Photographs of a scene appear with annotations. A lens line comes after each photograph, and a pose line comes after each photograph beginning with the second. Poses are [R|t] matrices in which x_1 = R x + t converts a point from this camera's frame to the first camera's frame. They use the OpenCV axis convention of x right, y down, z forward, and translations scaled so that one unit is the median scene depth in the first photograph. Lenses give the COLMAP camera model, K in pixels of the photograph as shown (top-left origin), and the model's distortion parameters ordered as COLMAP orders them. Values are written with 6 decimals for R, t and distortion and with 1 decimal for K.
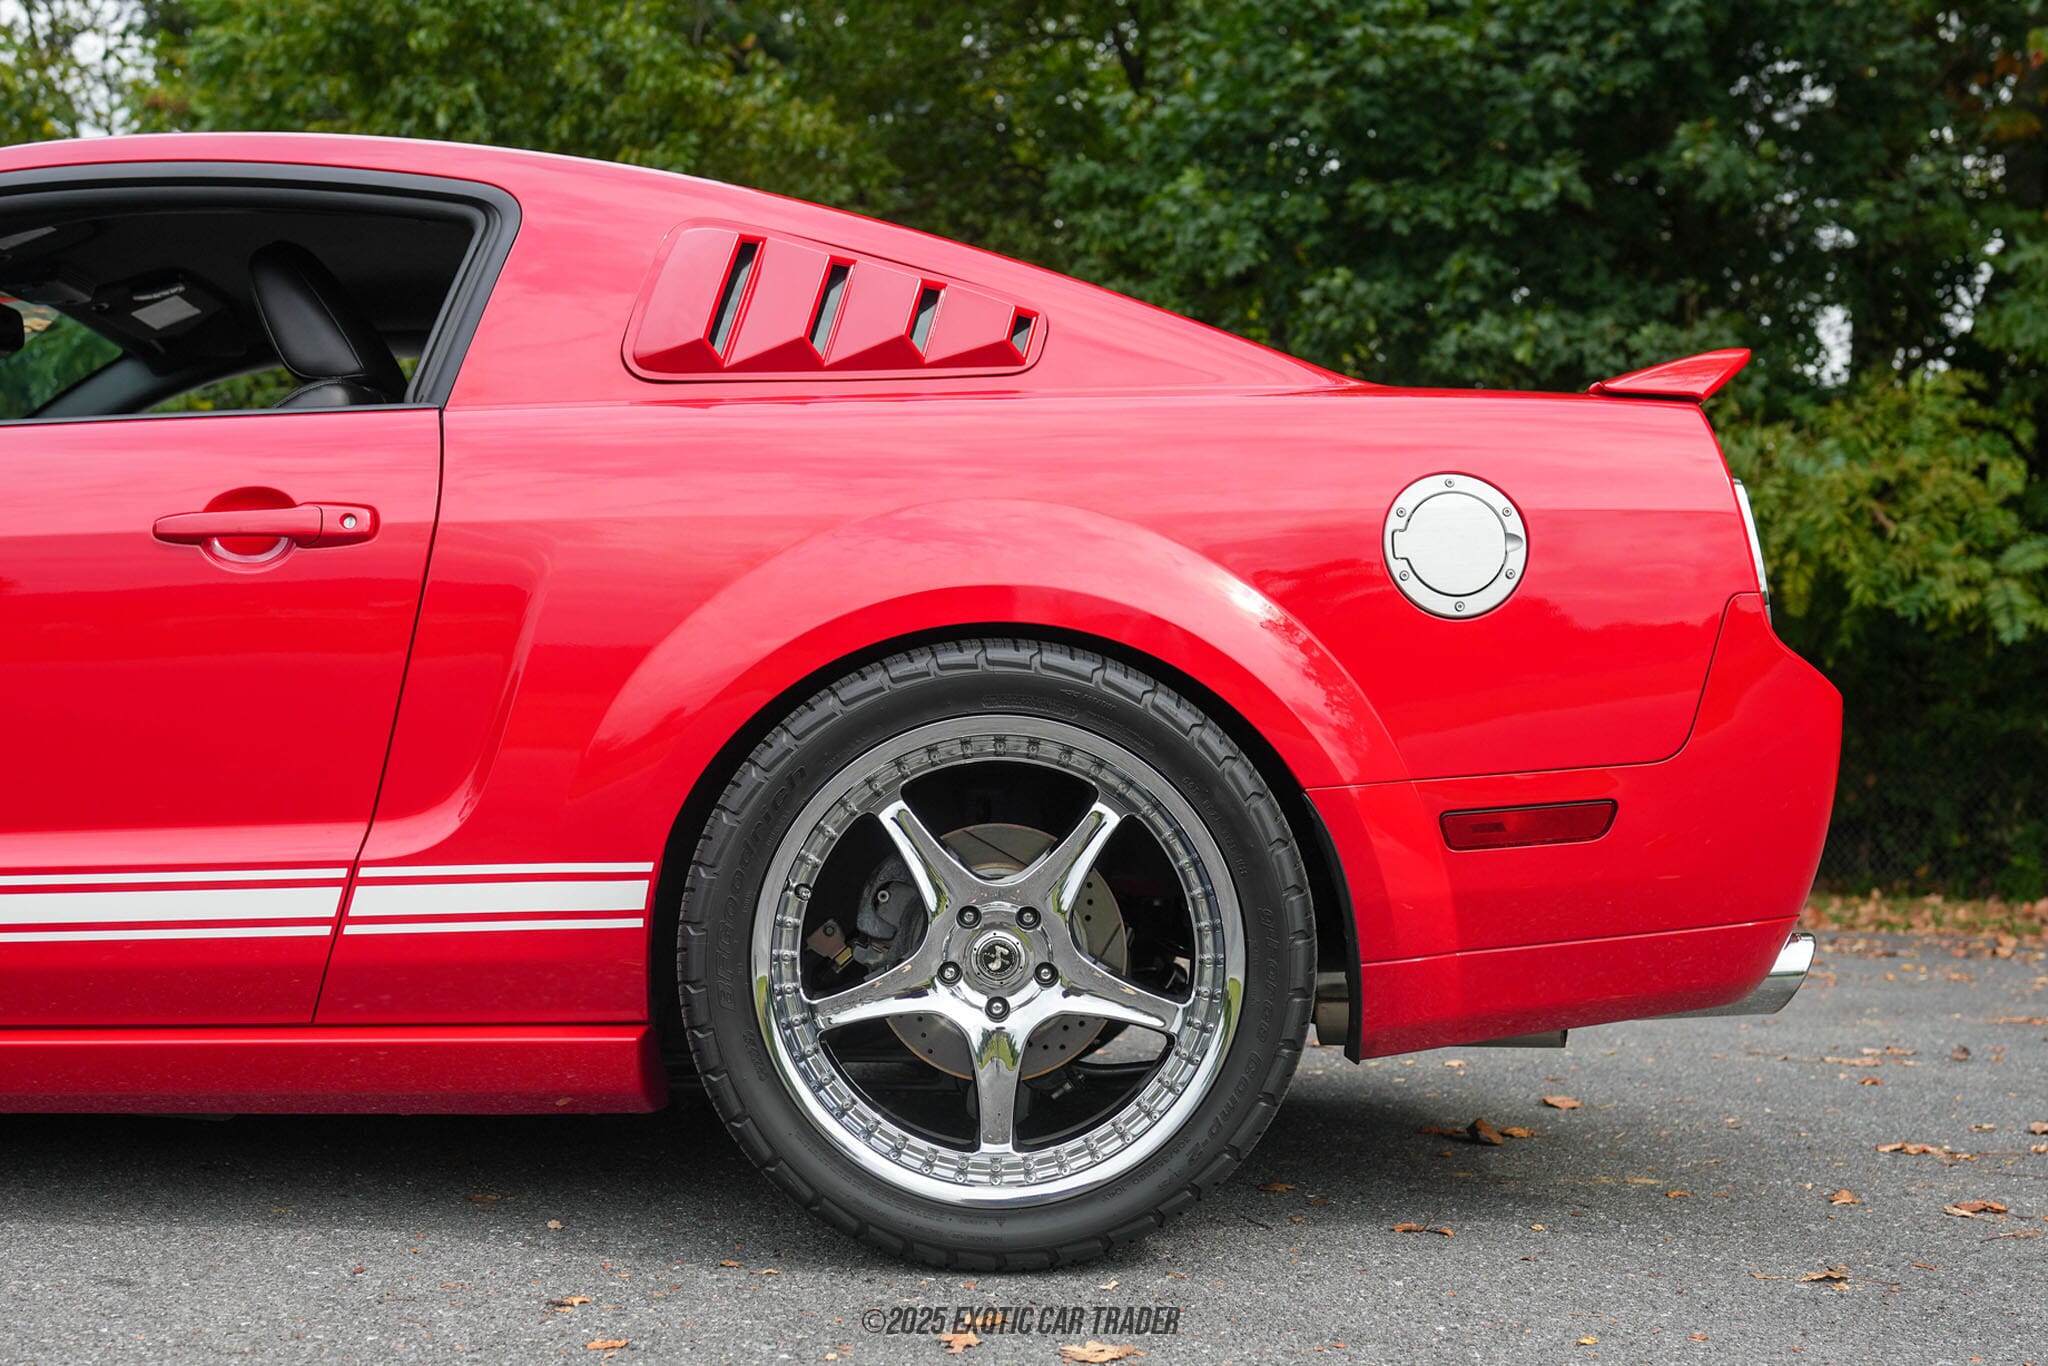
lens RADIAL K [[2192.2, 0, 1024.0], [0, 2192.2, 683.0], [0, 0, 1]] dist [-0.028370, 0.002999]
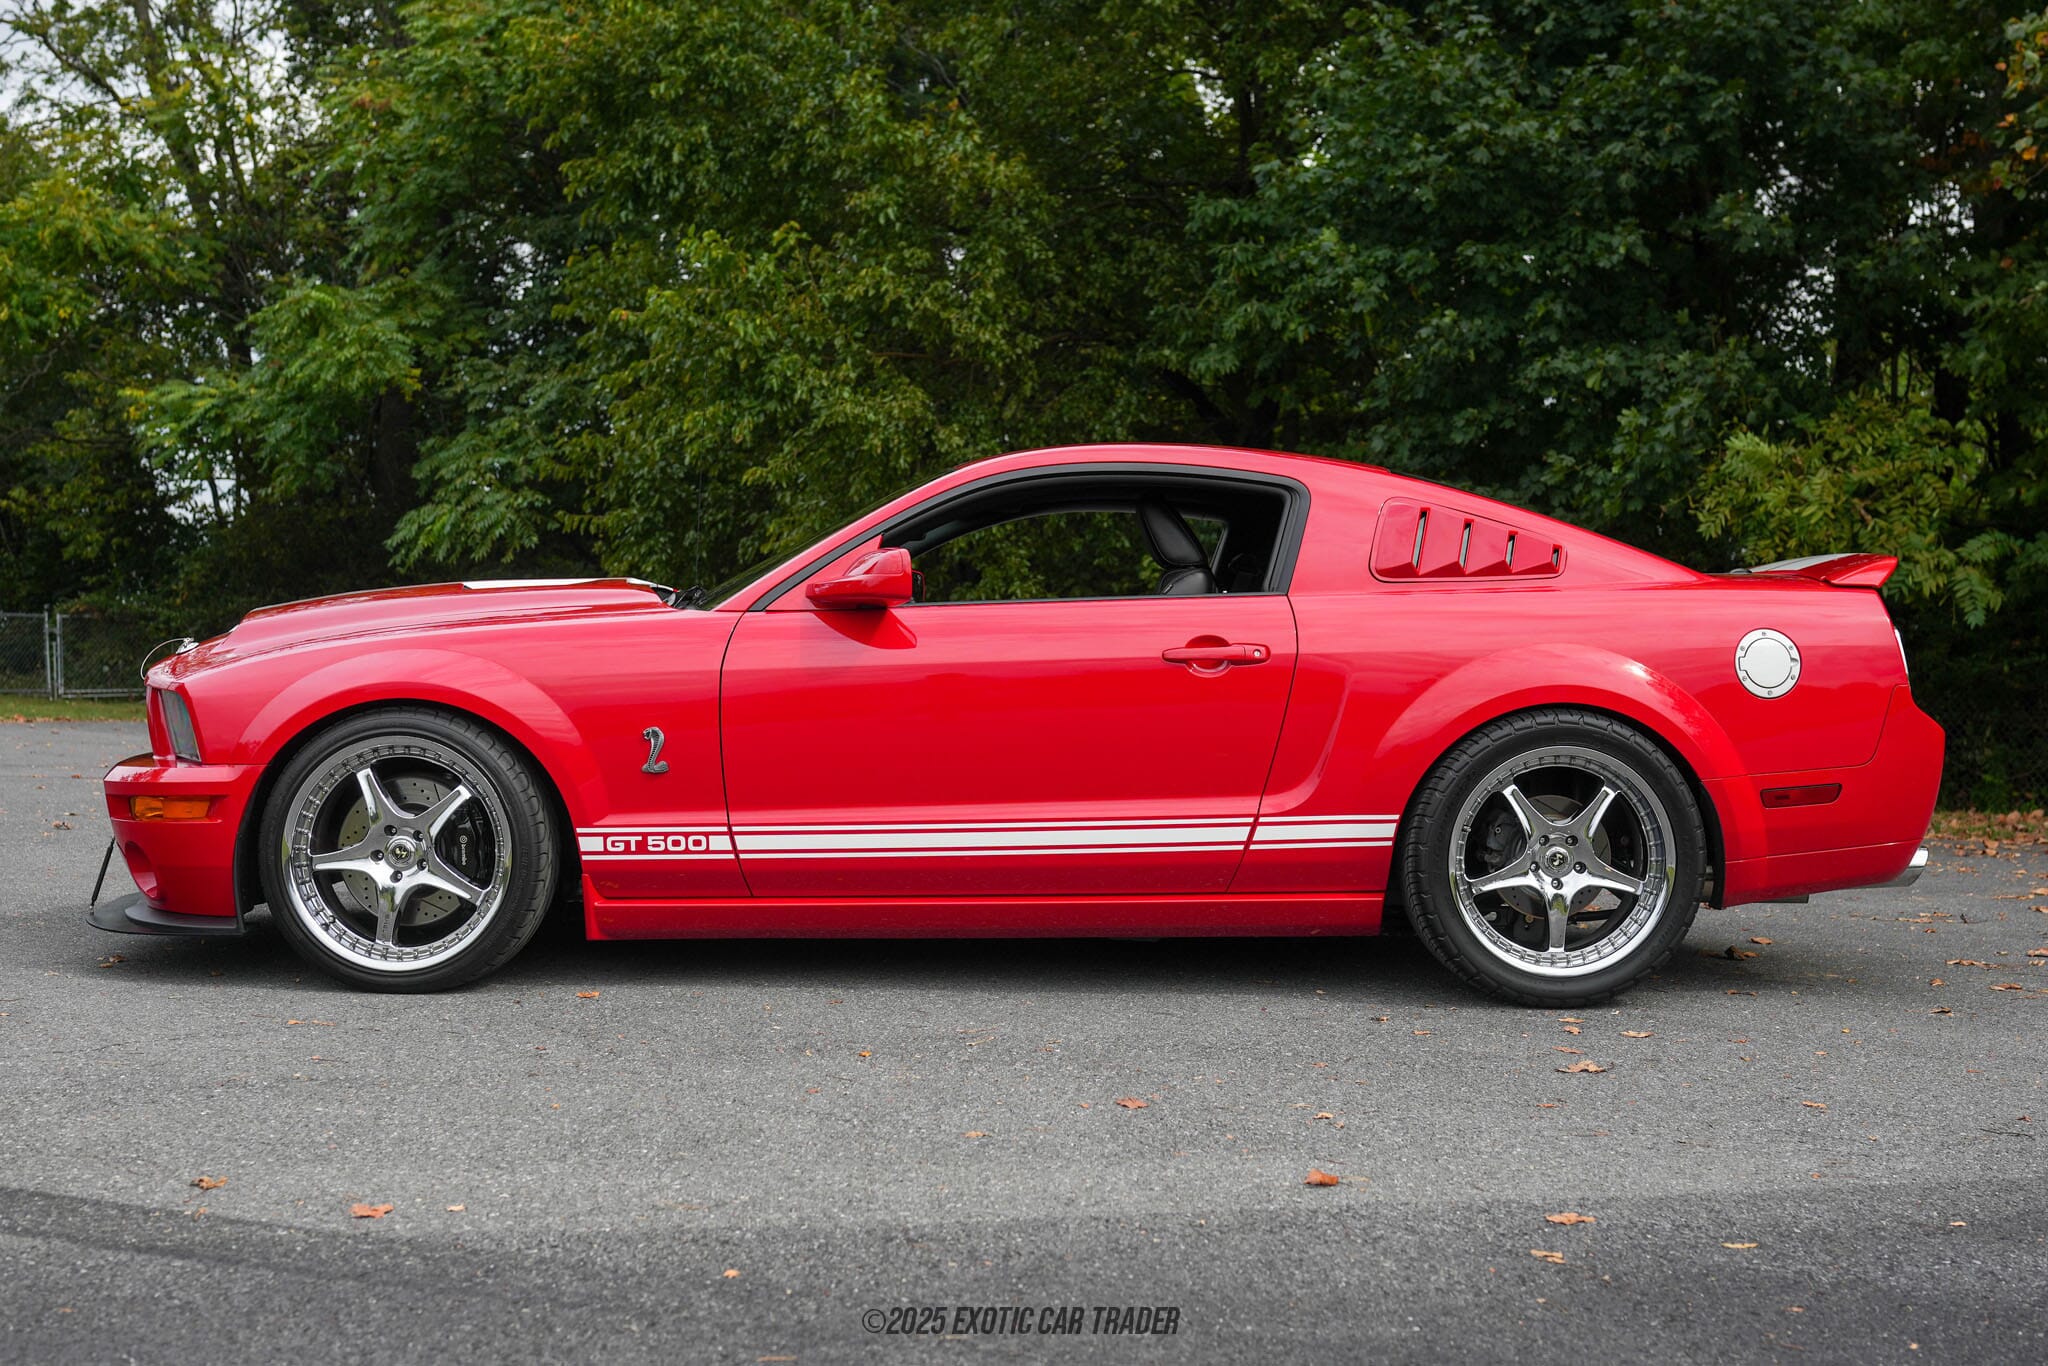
lens RADIAL K [[2080.4, 0, 1137.3], [0, 2080.4, 663.4], [0, 0, 1]] dist [-0.000840, -0.031106]
pose [[0.998332, 0.003942, 0.057601, -0.511438], [-0.005794, 0.999470, 0.032019, -0.120958], [-0.057445, -0.032299, 0.997826, -0.937566]]
